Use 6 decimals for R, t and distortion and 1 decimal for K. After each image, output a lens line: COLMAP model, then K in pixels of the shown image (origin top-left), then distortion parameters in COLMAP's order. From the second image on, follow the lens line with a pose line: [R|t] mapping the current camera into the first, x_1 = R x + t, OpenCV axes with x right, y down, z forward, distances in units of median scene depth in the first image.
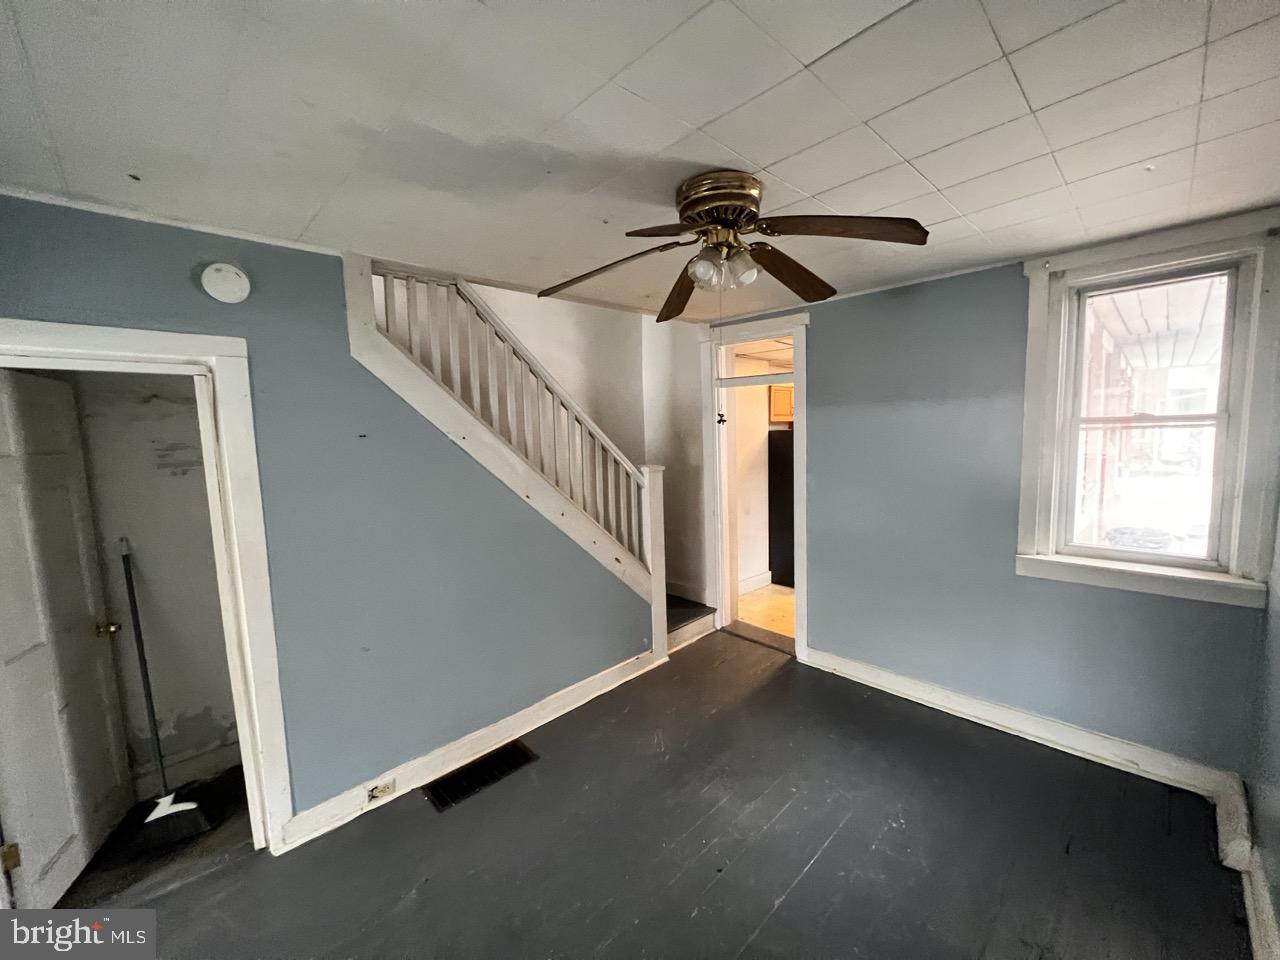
lens RADIAL K [[514.9, 0, 638.3], [0, 514.9, 479.6], [0, 0, 1]] dist [-0.000757, 0.000095]
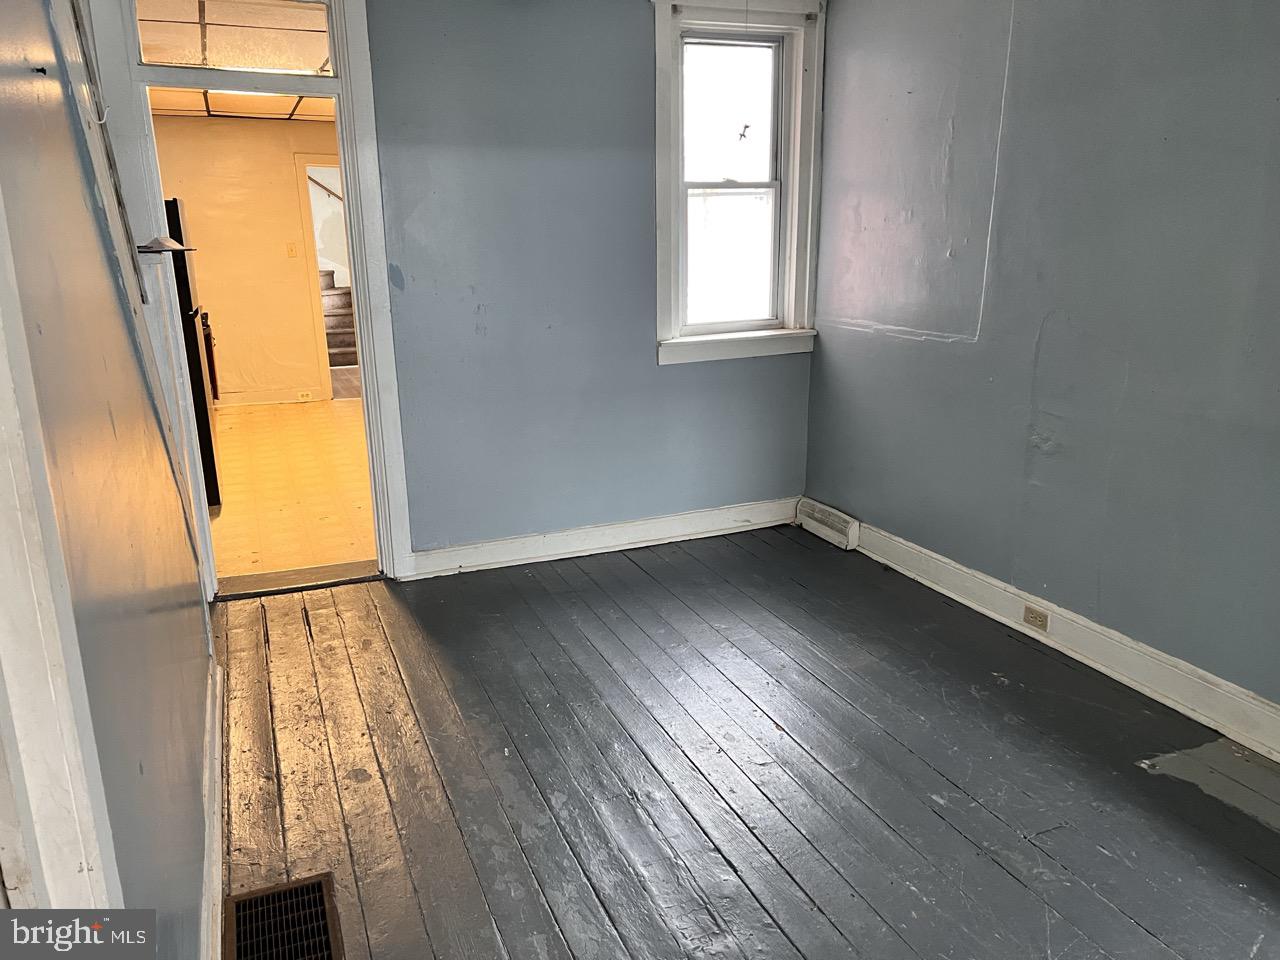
lens RADIAL K [[968.6, 0, 644.6], [0, 968.6, 480.5], [0, 0, 1]] dist [0.050034, -0.070307]
pose [[0.358542, -0.218315, 0.907626, -0.886291], [0.089305, 0.975832, 0.199442, 0.048206], [-0.929232, 0.009547, 0.369374, 0.444603]]
